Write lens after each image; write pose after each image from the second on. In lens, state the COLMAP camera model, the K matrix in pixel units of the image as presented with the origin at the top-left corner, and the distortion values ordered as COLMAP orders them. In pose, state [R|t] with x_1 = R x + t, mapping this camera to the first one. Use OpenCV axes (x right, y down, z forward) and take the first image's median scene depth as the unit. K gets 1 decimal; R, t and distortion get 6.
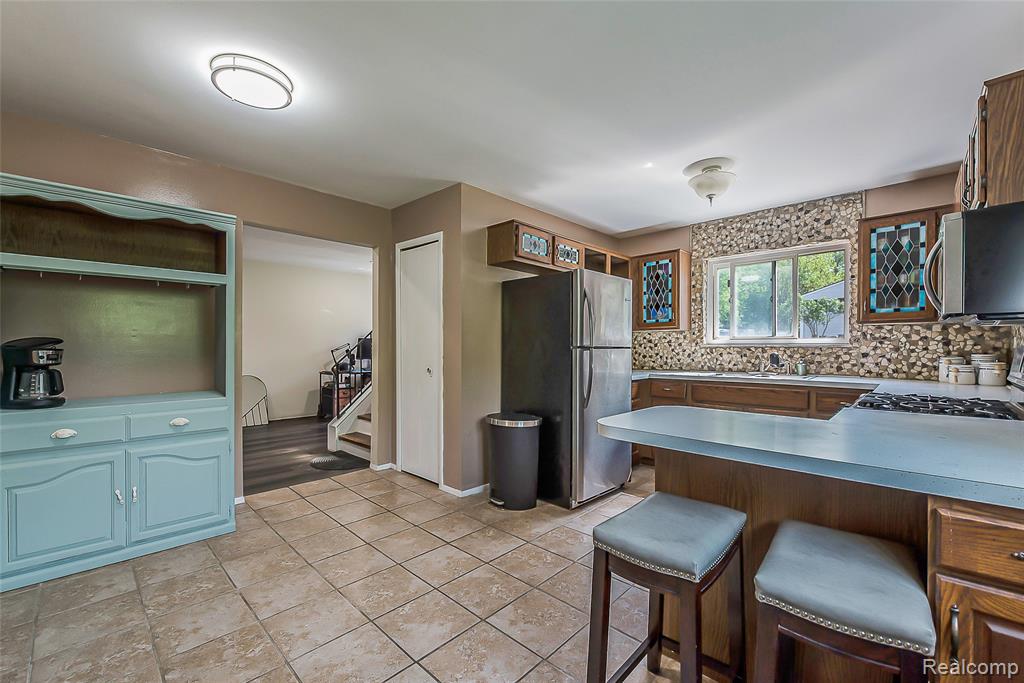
lens RADIAL K [[403.8, 0, 513.7], [0, 403.8, 347.7], [0, 0, 1]] dist [0.000768, -0.005530]
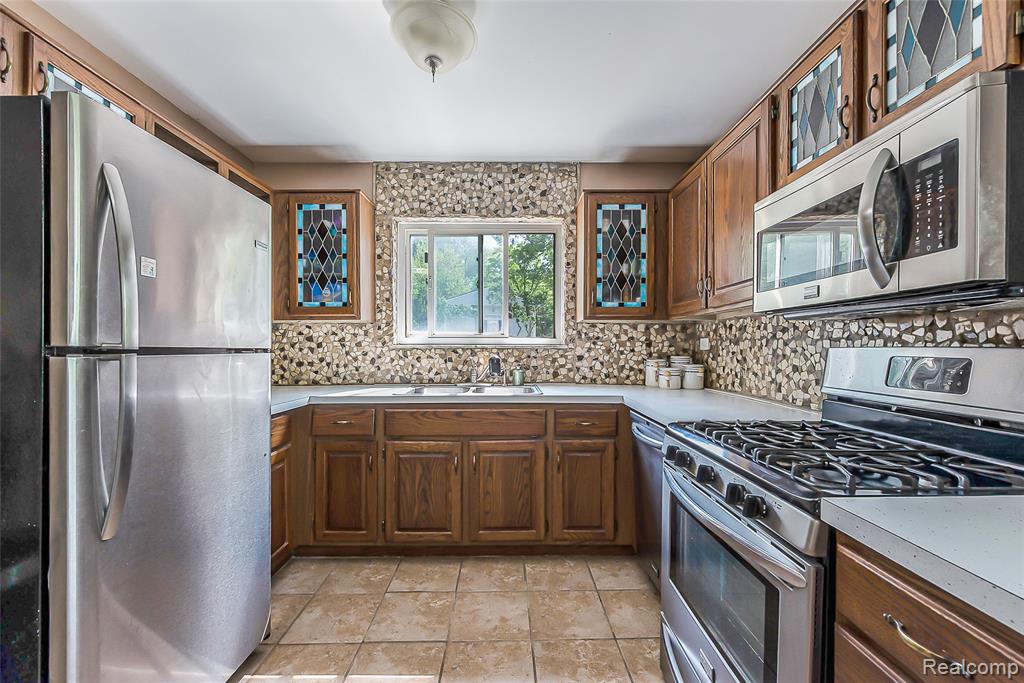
lens RADIAL K [[417.2, 0, 513.8], [0, 417.2, 350.7], [0, 0, 1]] dist [-0.000905, -0.000347]
pose [[0.702988, -0.004743, 0.711186, 0.144731], [-0.000027, 0.999978, 0.006696, -0.002430], [-0.711202, -0.004726, 0.702972, 0.457139]]
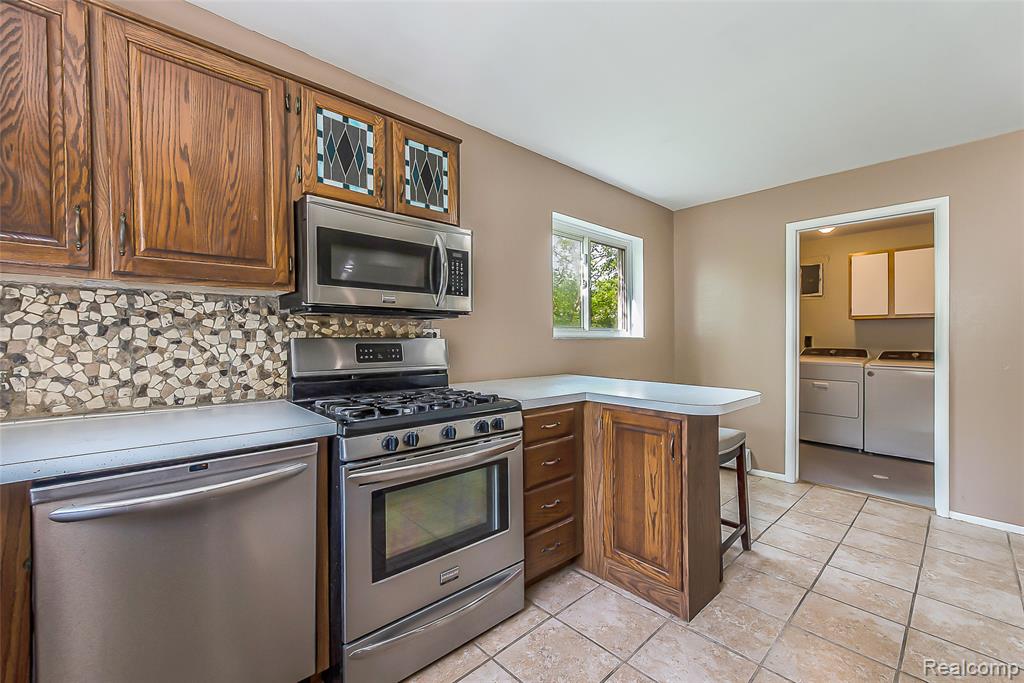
lens RADIAL K [[429.8, 0, 512.0], [0, 429.8, 341.5], [0, 0, 1]] dist [0.001841, 0.000226]
pose [[-0.999356, 0.002039, 0.035834, 0.395422], [0.002253, 0.999980, 0.005933, -0.000838], [-0.035821, 0.006010, -0.999340, 1.009667]]
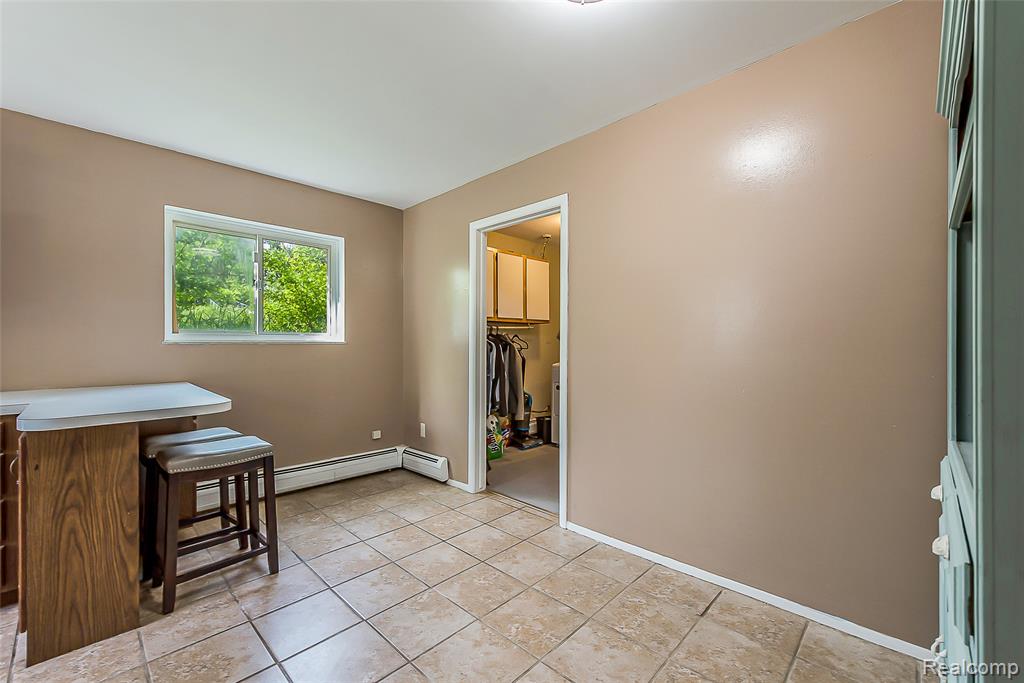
lens RADIAL K [[423.4, 0, 530.3], [0, 423.4, 346.9], [0, 0, 1]] dist [-0.002104, -0.000187]
pose [[-0.999709, -0.001738, -0.024071, -0.291419], [-0.002005, 0.999937, 0.011040, -0.003589], [0.024051, 0.011085, -0.999649, 0.942711]]
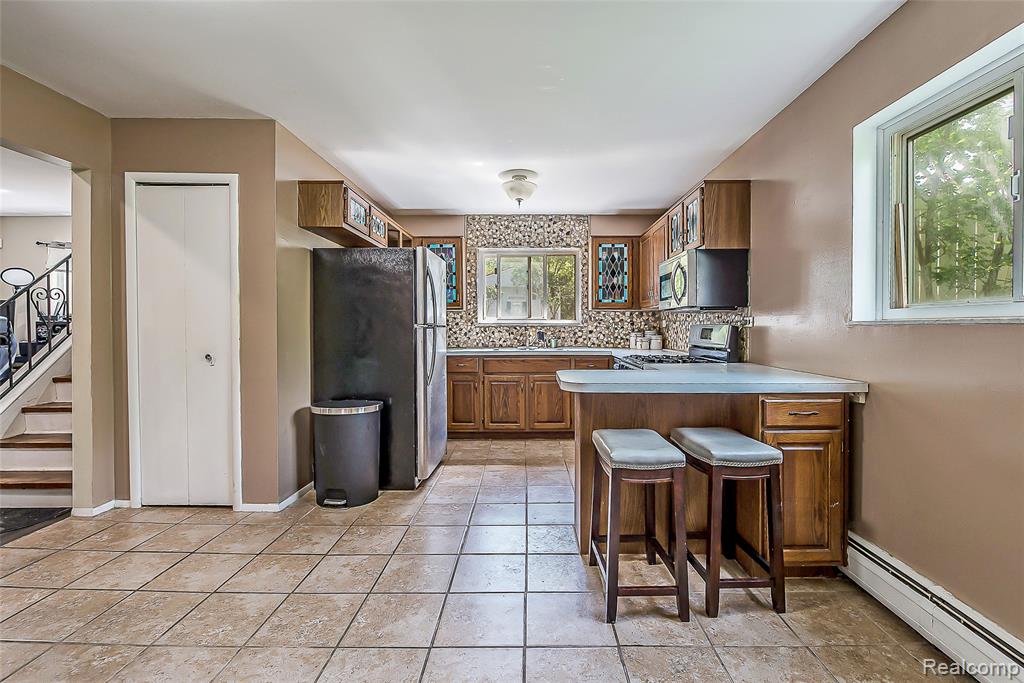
lens RADIAL K [[445.5, 0, 505.3], [0, 445.5, 321.7], [0, 0, 1]] dist [-0.002112, -0.000285]
pose [[0.749884, 0.009518, 0.661501, -0.356541], [0.000880, 0.999881, -0.015383, 0.005952], [-0.661569, 0.012118, 0.749787, 0.030434]]
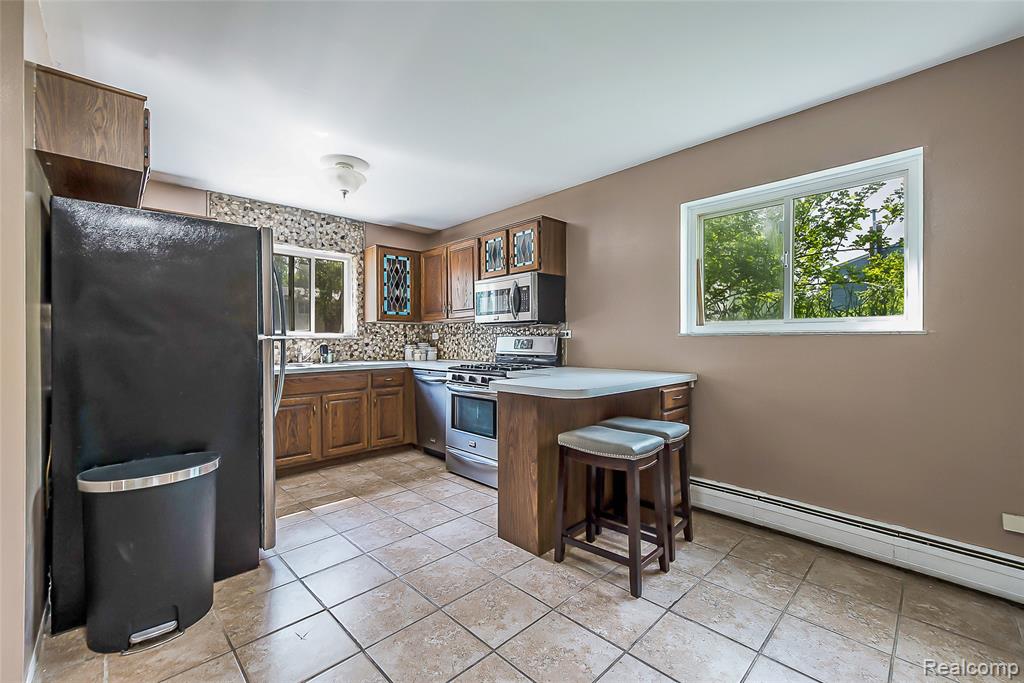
lens RADIAL K [[431.0, 0, 481.4], [0, 431.0, 335.1], [0, 0, 1]] dist [-0.000522, -0.000016]
pose [[0.081621, 0.013865, 0.996567, -0.498353], [0.005782, 0.999880, -0.014385, 0.009105], [-0.996647, 0.006937, 0.081531, 0.473808]]
